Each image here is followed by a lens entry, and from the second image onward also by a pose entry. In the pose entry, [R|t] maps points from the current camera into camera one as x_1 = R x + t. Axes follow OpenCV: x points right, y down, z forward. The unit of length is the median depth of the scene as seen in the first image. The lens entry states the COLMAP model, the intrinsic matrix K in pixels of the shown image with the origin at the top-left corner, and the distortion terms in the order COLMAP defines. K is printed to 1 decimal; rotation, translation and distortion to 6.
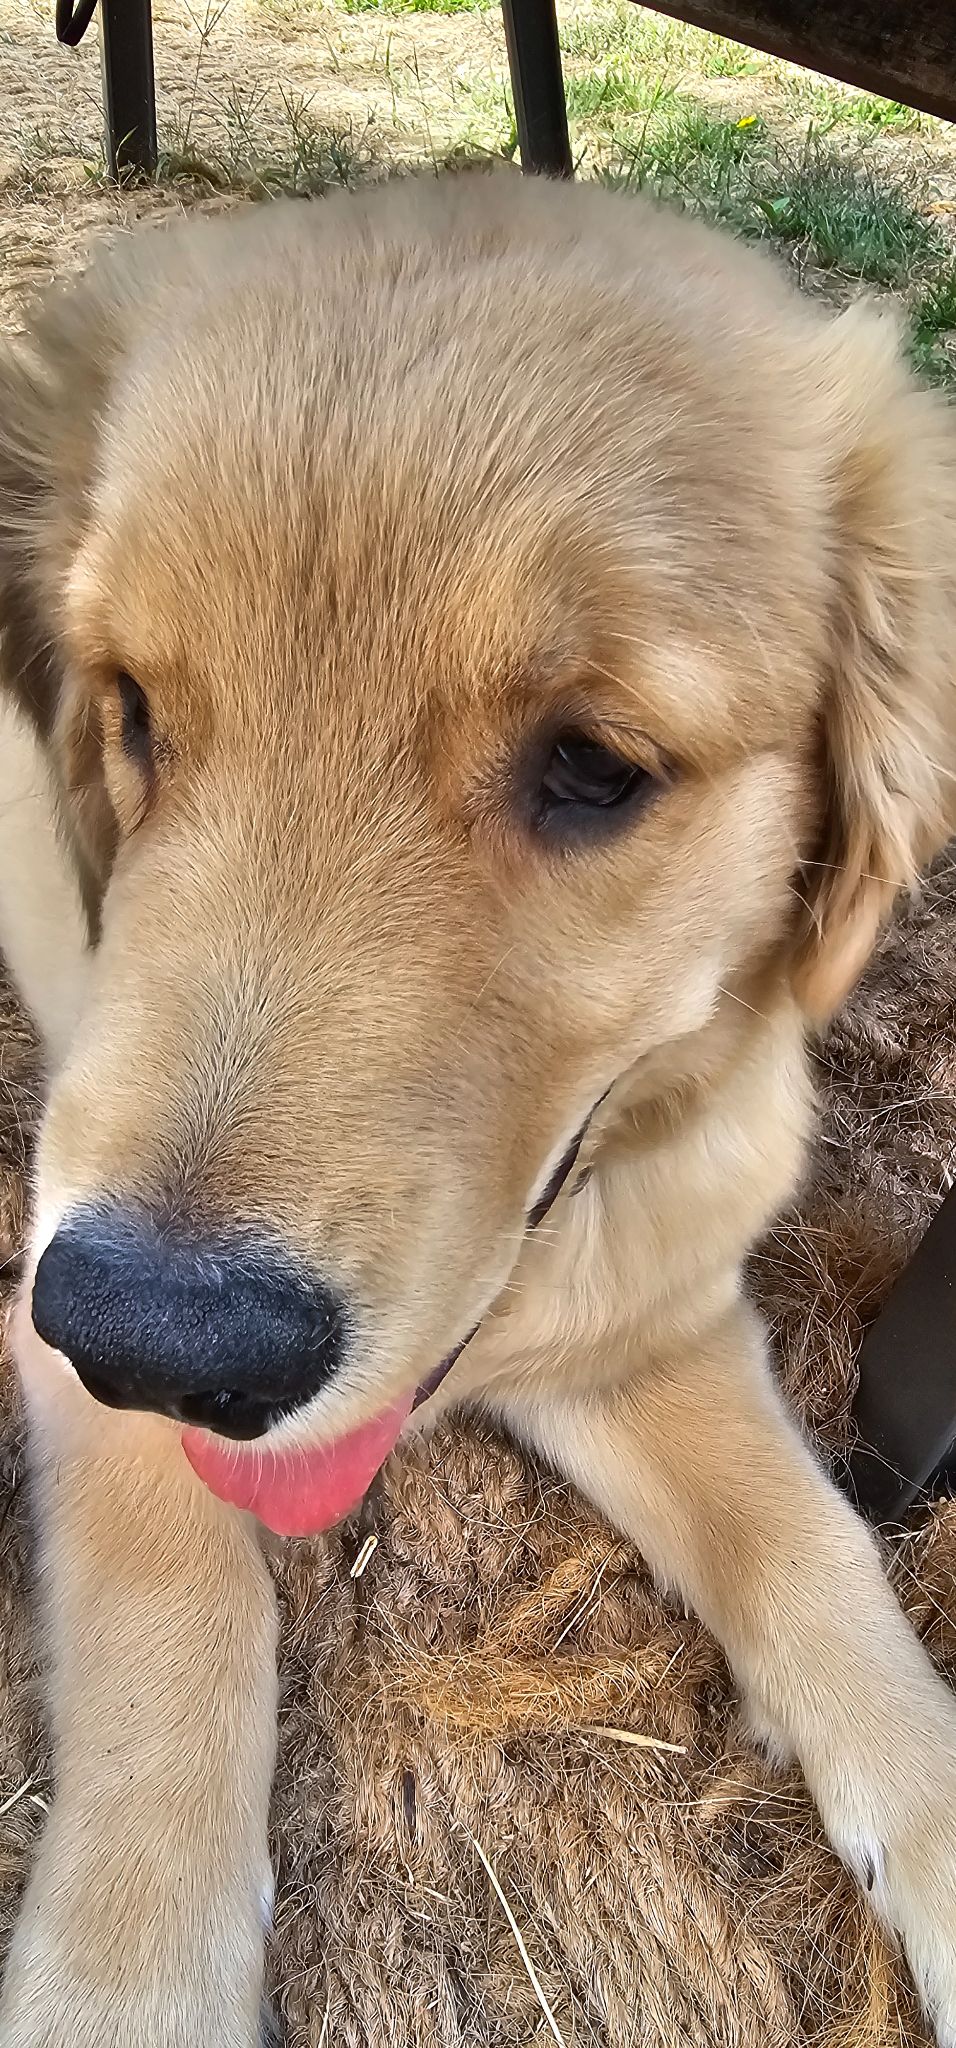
lens RADIAL K [[1357.1, 0, 473.6], [0, 1357.1, 1034.9], [0, 0, 1]] dist [-0.001339, 0.000051]
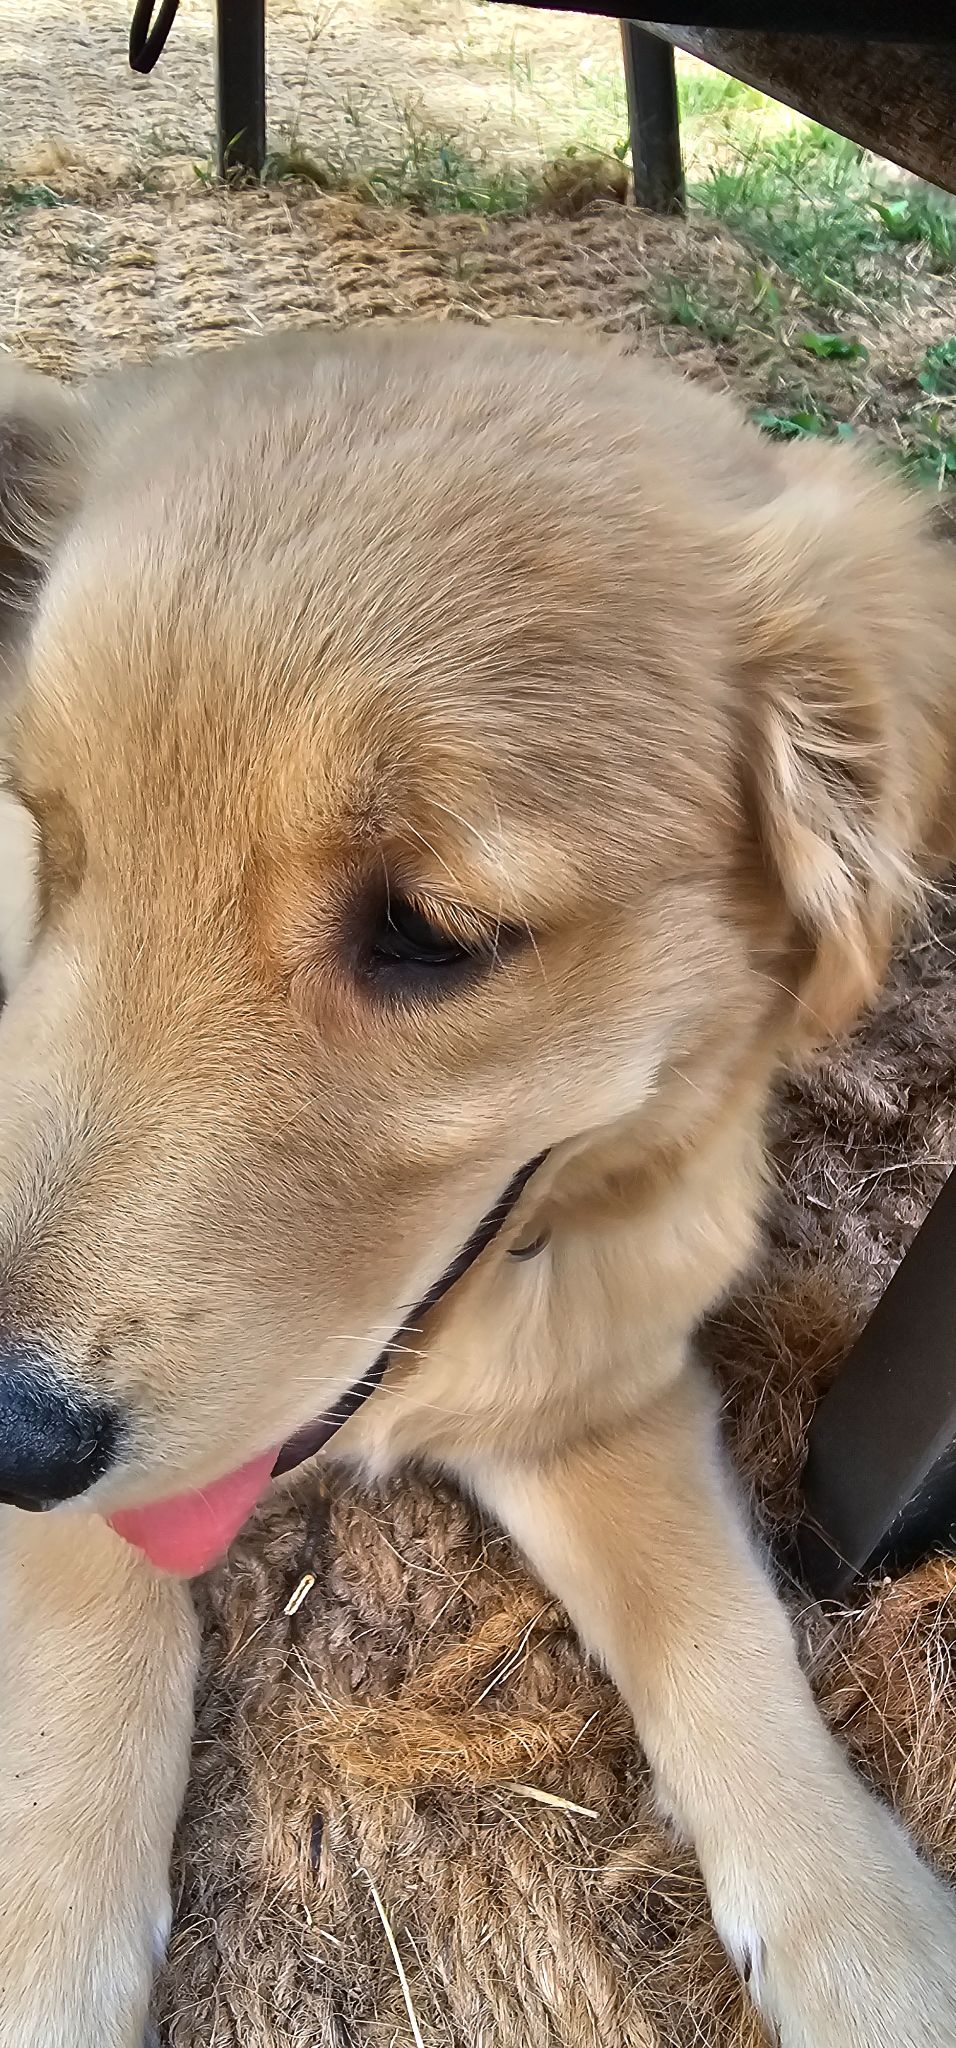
lens RADIAL K [[1357.1, 0, 465.0], [0, 1357.1, 1030.5], [0, 0, 1]] dist [-0.001339, 0.000051]
pose [[0.996590, 0.052241, -0.063870, 0.087100], [-0.052086, 0.998634, 0.004093, -0.052486], [0.063996, -0.000752, 0.997950, -0.014445]]
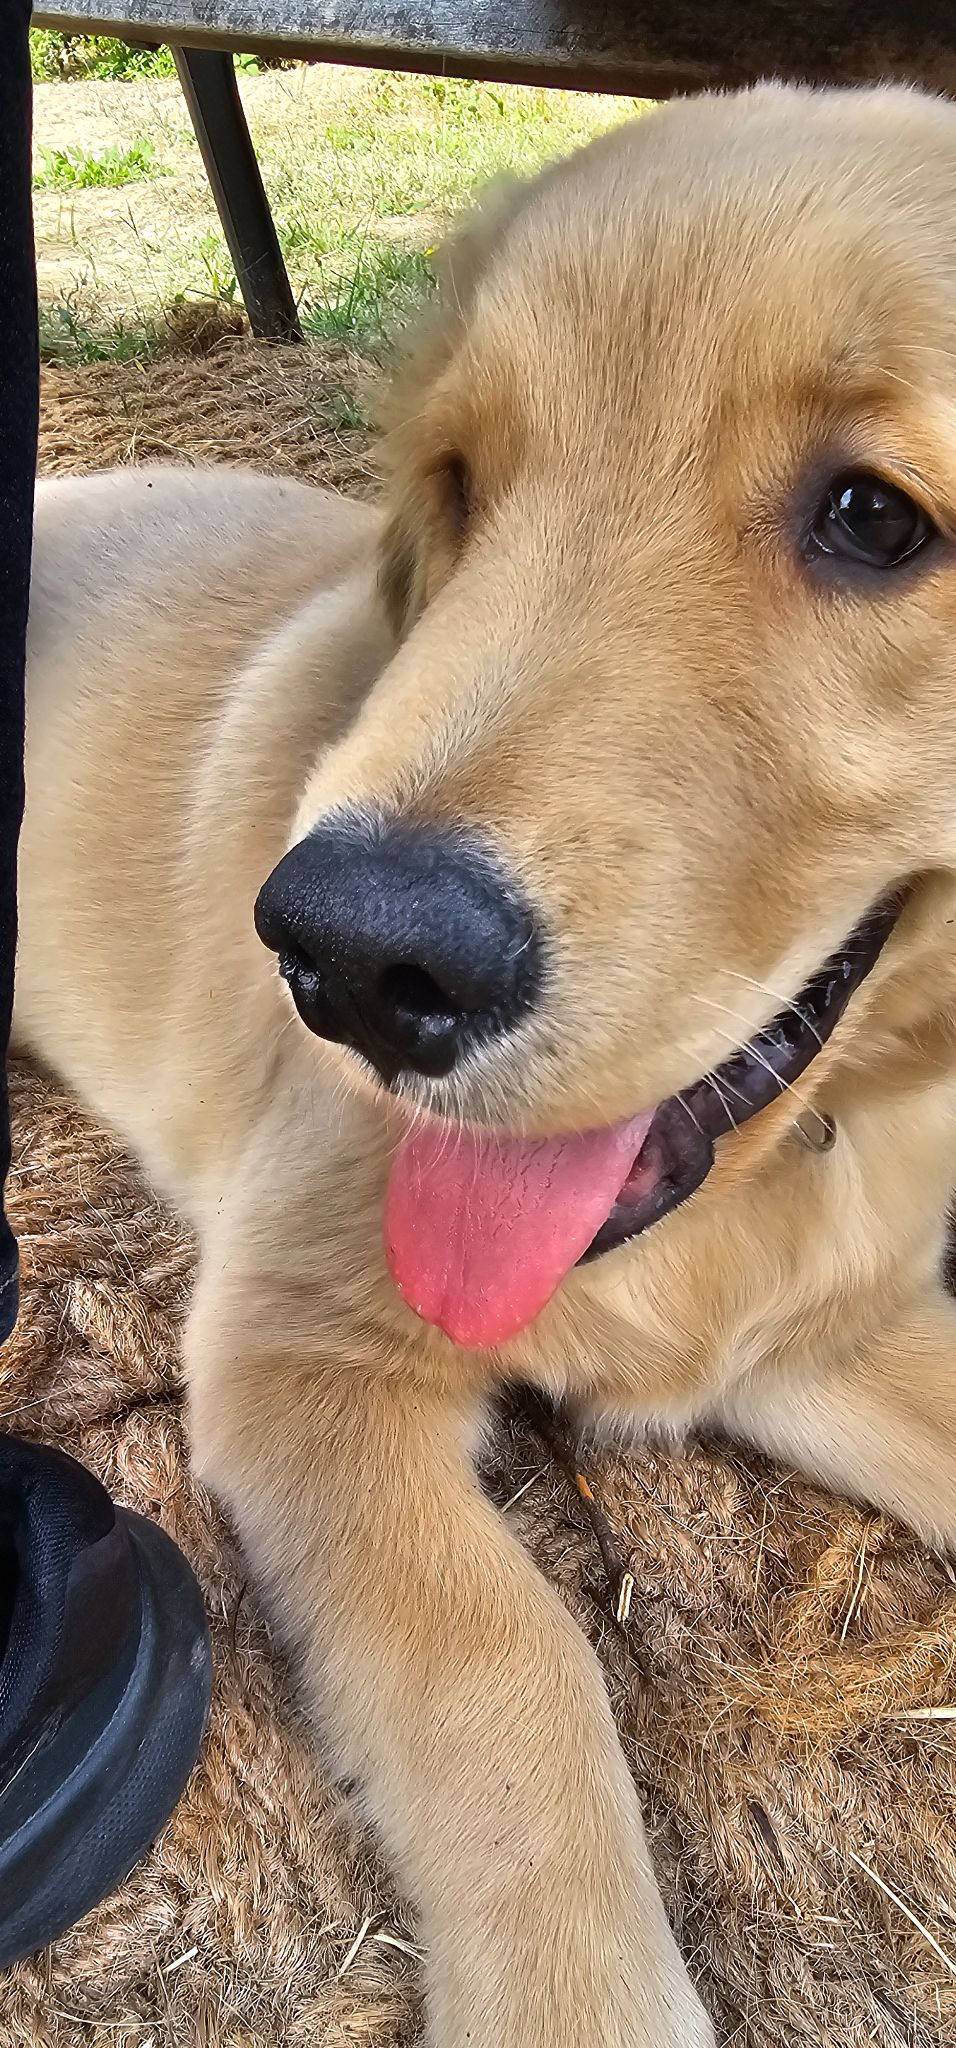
lens RADIAL K [[1357.1, 0, 493.6], [0, 1357.1, 1028.5], [0, 0, 1]] dist [-0.001339, 0.000051]
pose [[0.972908, -0.182581, 0.141828, -0.232996], [0.193399, 0.978860, -0.066551, 0.040544], [-0.126679, 0.092177, 0.987652, 0.038690]]
